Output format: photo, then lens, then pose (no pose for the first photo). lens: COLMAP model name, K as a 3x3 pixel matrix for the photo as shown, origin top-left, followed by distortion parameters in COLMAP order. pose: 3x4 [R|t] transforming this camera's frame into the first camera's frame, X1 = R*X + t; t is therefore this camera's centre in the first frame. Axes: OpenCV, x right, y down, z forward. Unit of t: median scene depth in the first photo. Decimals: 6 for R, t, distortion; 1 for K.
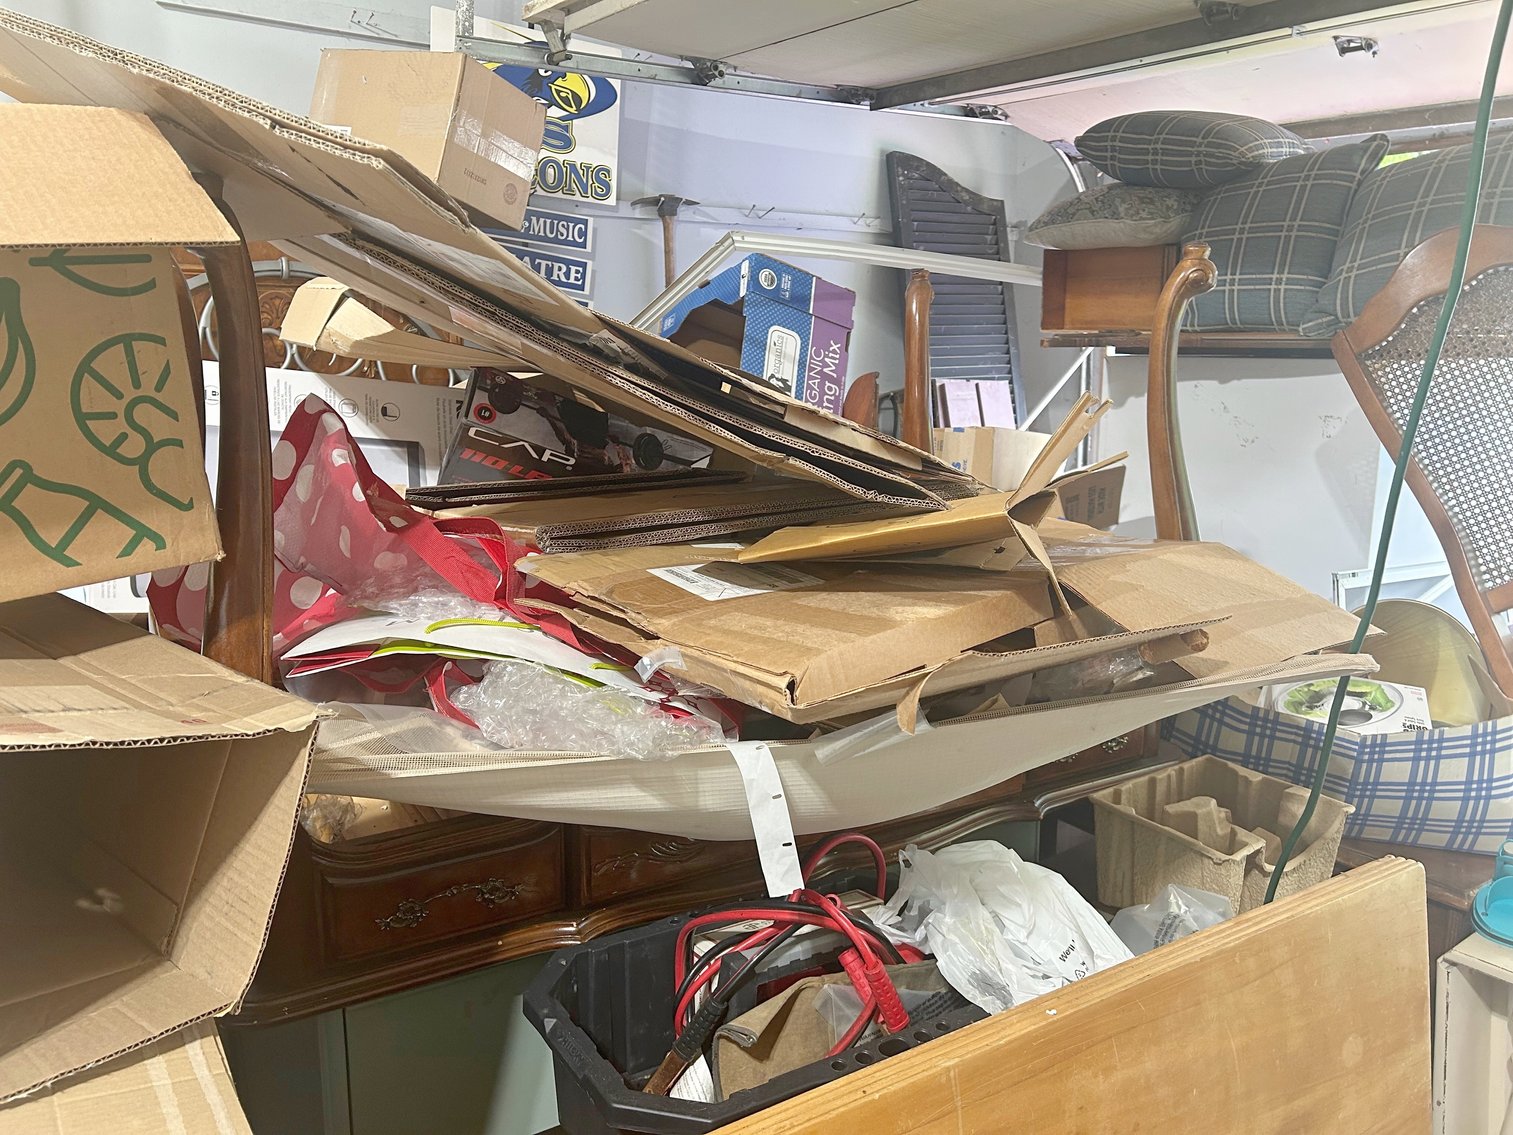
lens RADIAL K [[1133.5, 0, 766.9], [0, 1133.5, 576.5], [0, 0, 1]] dist [0.056818, -0.064704]
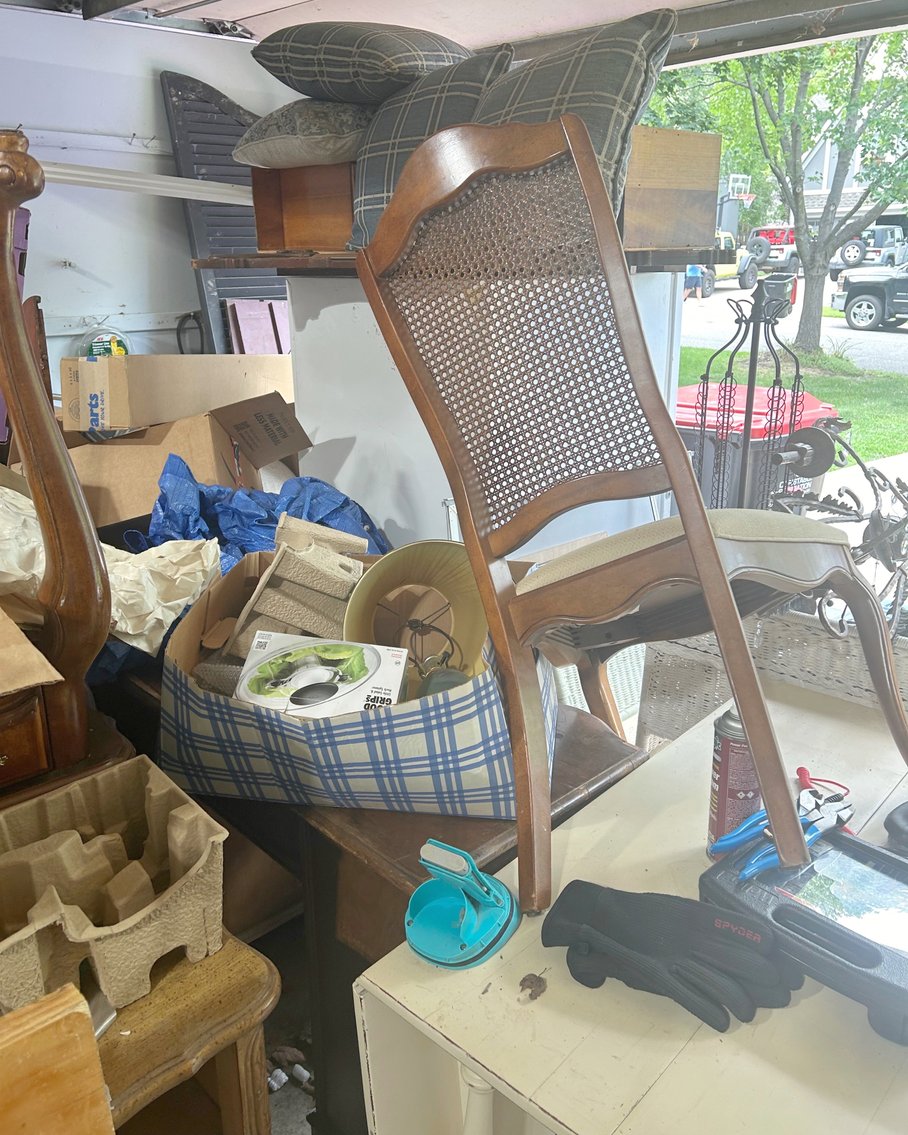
lens RADIAL K [[919.3, 0, 444.3], [0, 919.3, 558.3], [0, 0, 1]] dist [0.029633, -0.036210]
pose [[0.982973, -0.066239, 0.171394, 0.291684], [0.047900, 0.992887, 0.109004, -0.032347], [-0.177395, -0.098938, 0.979154, 0.171813]]
